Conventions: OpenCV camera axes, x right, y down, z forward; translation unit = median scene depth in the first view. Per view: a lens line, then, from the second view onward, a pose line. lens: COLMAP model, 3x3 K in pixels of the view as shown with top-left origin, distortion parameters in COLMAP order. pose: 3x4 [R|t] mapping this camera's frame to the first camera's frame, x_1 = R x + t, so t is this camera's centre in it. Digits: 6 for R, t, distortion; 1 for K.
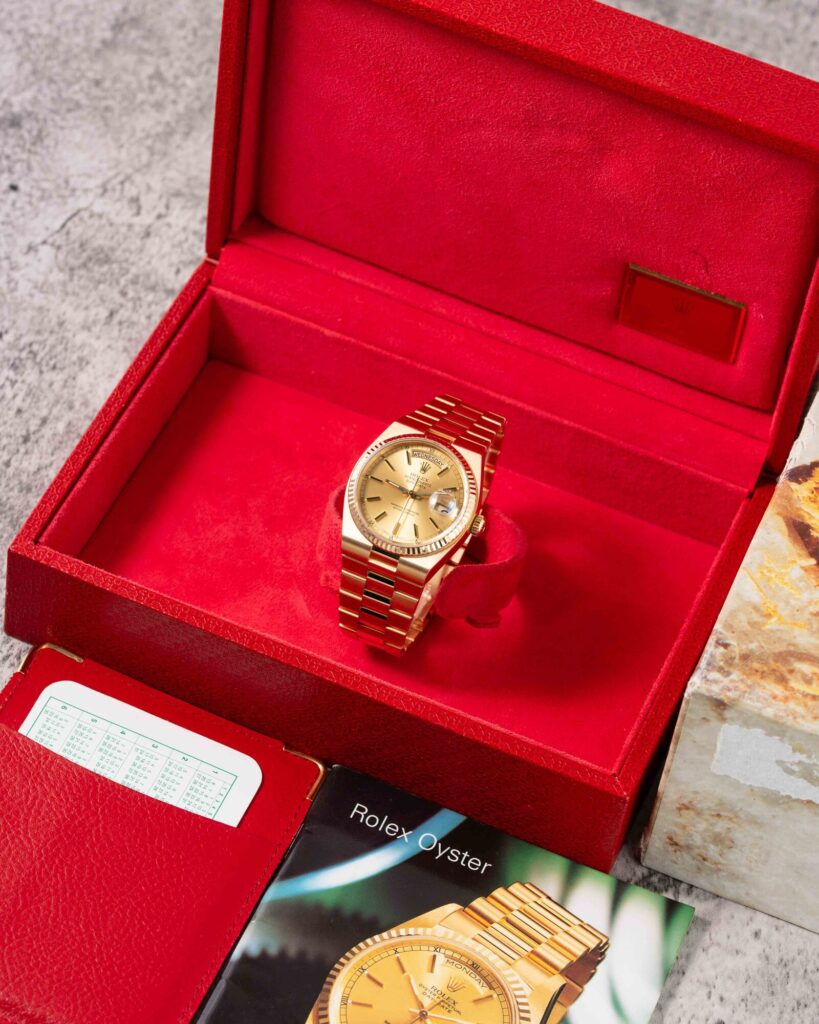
lens RADIAL K [[5237.3, 0, 409.5], [0, 5237.3, 512.0], [0, 0, 1]] dist [0.209731, -18.791541]
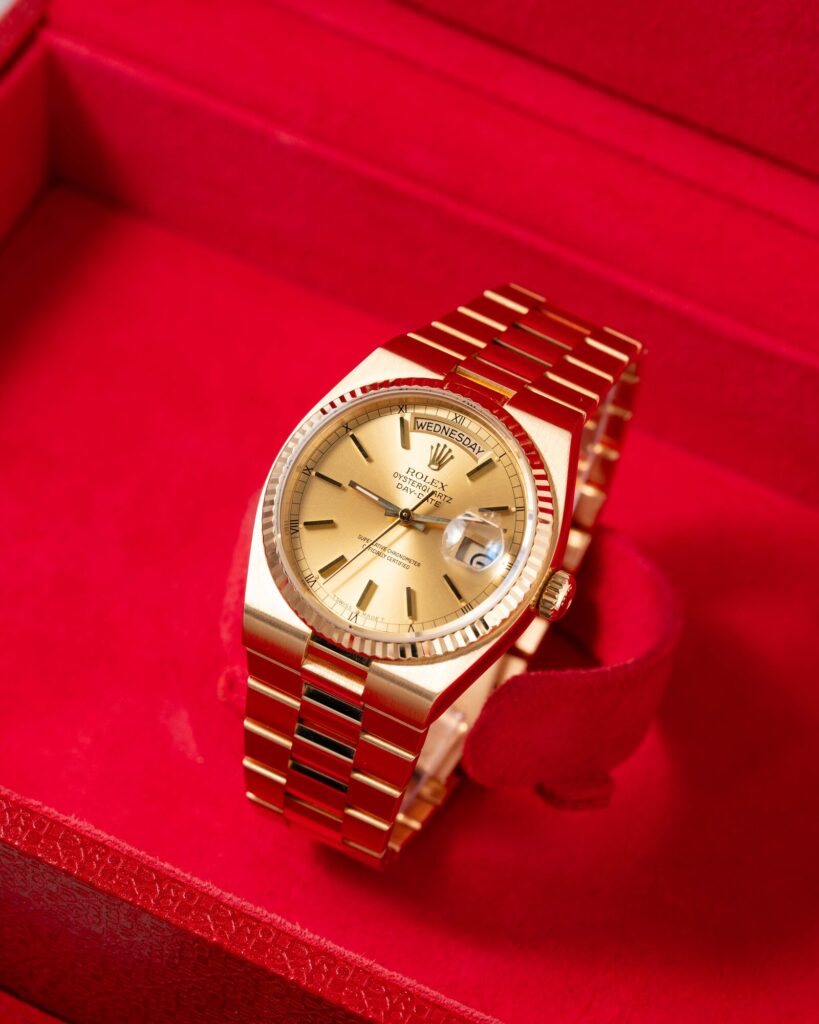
lens RADIAL K [[5237.3, 0, 409.5], [0, 5237.3, 512.0], [0, 0, 1]] dist [0.209731, -18.791541]
pose [[0.997123, 0.039015, -0.064987, 0.028933], [-0.036324, 0.998453, 0.042091, -0.022174], [0.066528, -0.039610, 0.996998, 0.563025]]
